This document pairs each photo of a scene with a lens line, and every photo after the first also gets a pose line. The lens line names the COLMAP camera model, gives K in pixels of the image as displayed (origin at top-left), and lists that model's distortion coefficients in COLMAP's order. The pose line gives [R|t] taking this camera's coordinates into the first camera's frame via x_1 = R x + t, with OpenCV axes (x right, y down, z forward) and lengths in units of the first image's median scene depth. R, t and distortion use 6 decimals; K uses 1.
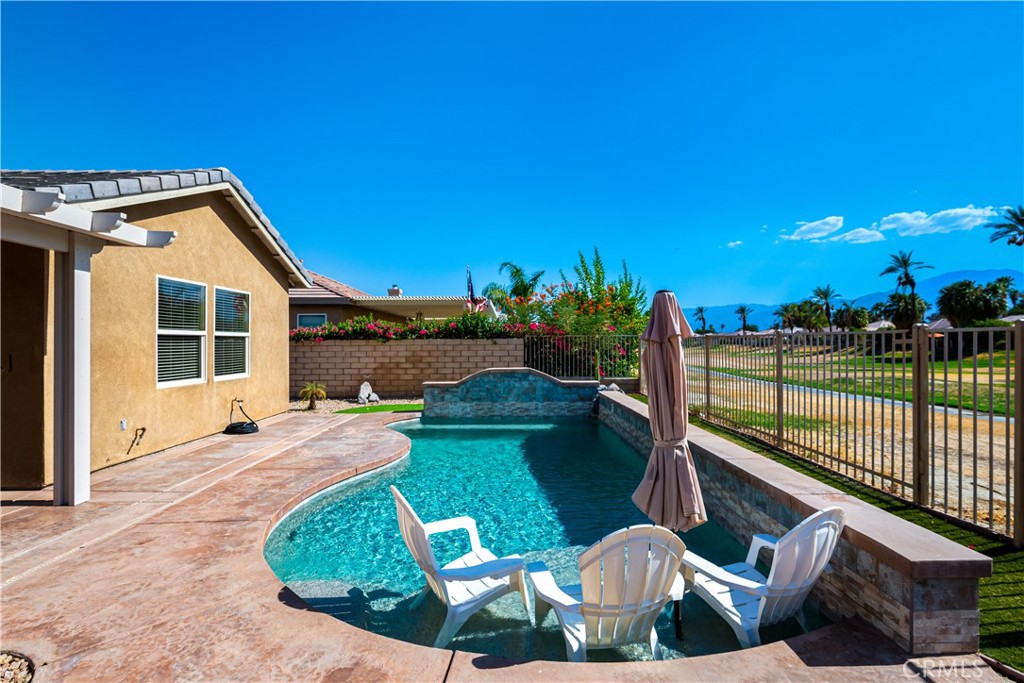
lens RADIAL K [[476.0, 0, 508.3], [0, 476.0, 342.4], [0, 0, 1]] dist [-0.002182, 0.000763]
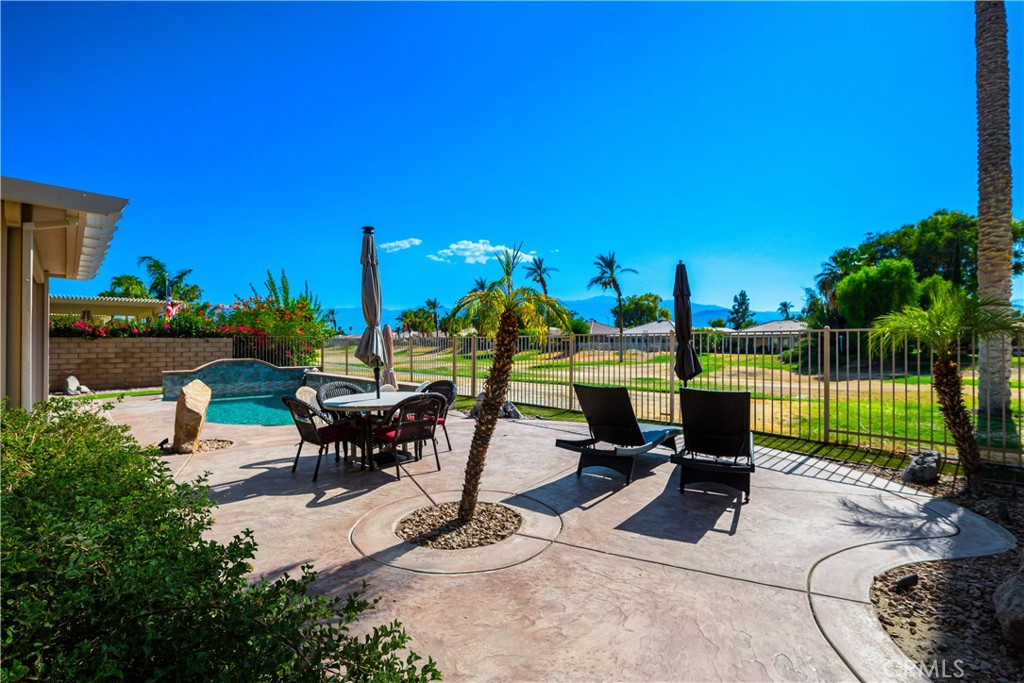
lens RADIAL K [[481.5, 0, 513.3], [0, 481.5, 343.2], [0, 0, 1]] dist [-0.000424, -0.000046]
pose [[0.731126, 0.005232, 0.682222, -0.067049], [-0.004486, 0.999986, -0.002861, 0.001391], [-0.682227, -0.000969, 0.731140, -0.105839]]
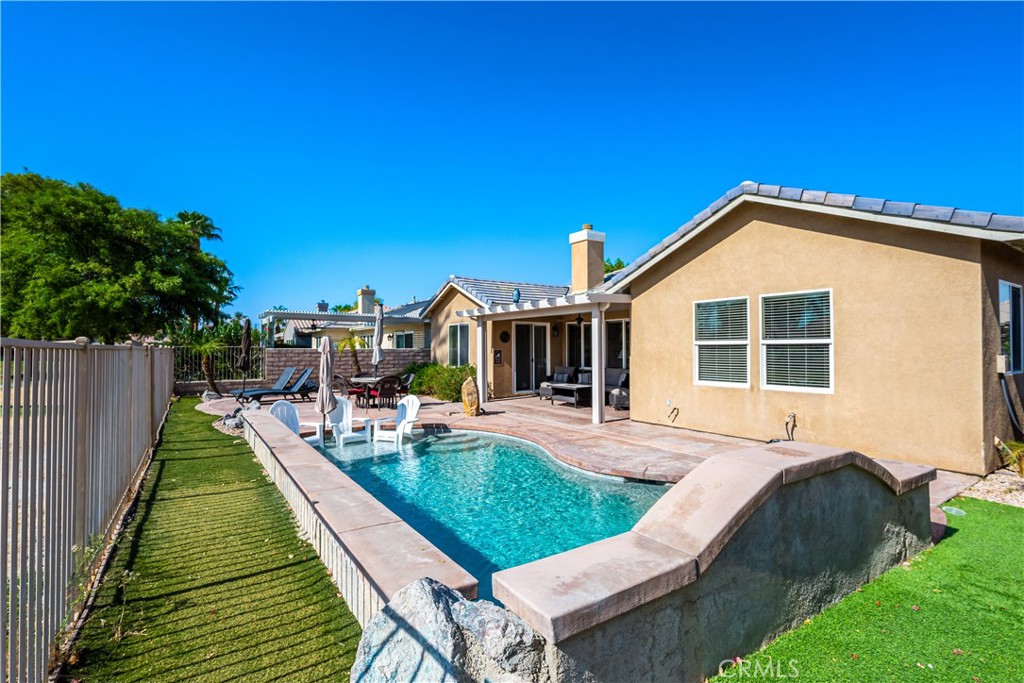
lens RADIAL K [[476.0, 0, 511.4], [0, 476.0, 337.6], [0, 0, 1]] dist [-0.002182, 0.000763]
pose [[-0.818268, 0.000049, -0.574838, 0.556395], [0.011612, 0.999797, -0.016444, -0.023787], [0.574720, -0.020130, -0.818102, 2.103858]]
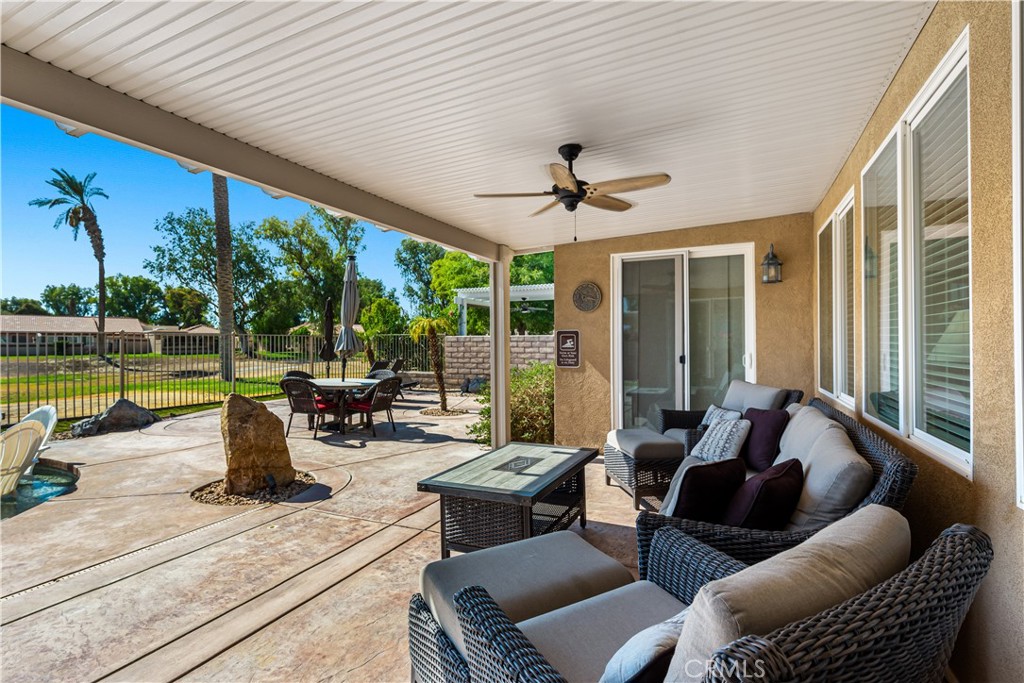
lens RADIAL K [[476.0, 0, 511.9], [0, 476.0, 344.1], [0, 0, 1]] dist [-0.002182, 0.000763]
pose [[-0.907544, 0.005182, 0.419924, -0.060308], [0.003637, 0.999983, -0.004480, -0.004356], [-0.419941, -0.002539, -0.907548, 1.687242]]
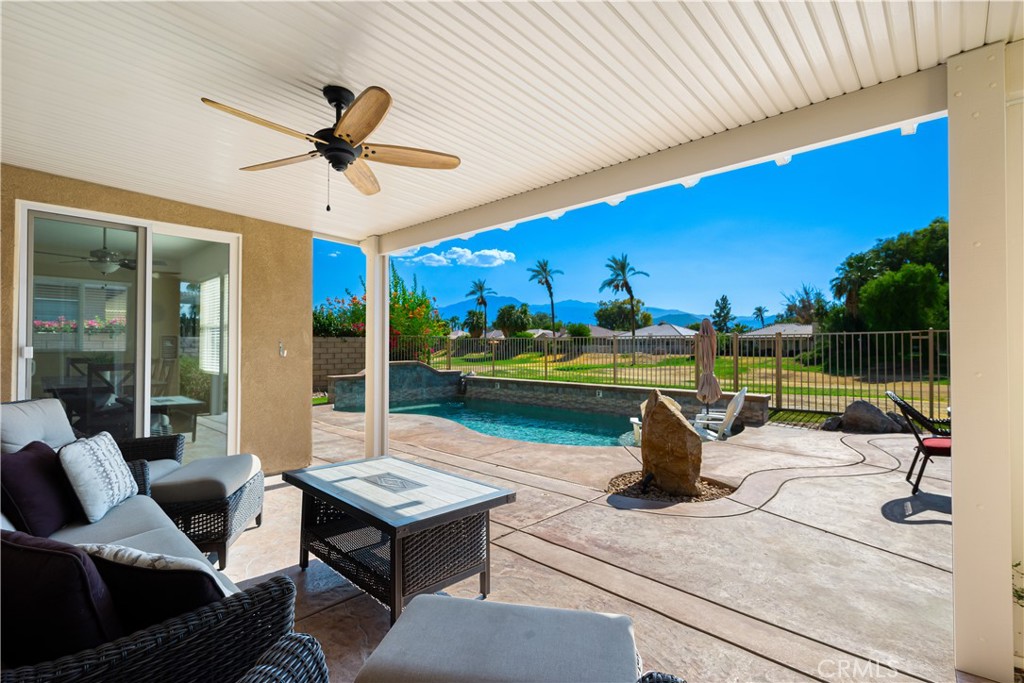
lens RADIAL K [[476.0, 0, 519.5], [0, 476.0, 345.7], [0, 0, 1]] dist [-0.002182, 0.000763]
pose [[0.679356, 0.006564, 0.733779, -0.121356], [-0.004723, 0.999978, -0.004572, 0.003342], [-0.733793, -0.000359, 0.679373, -0.005591]]
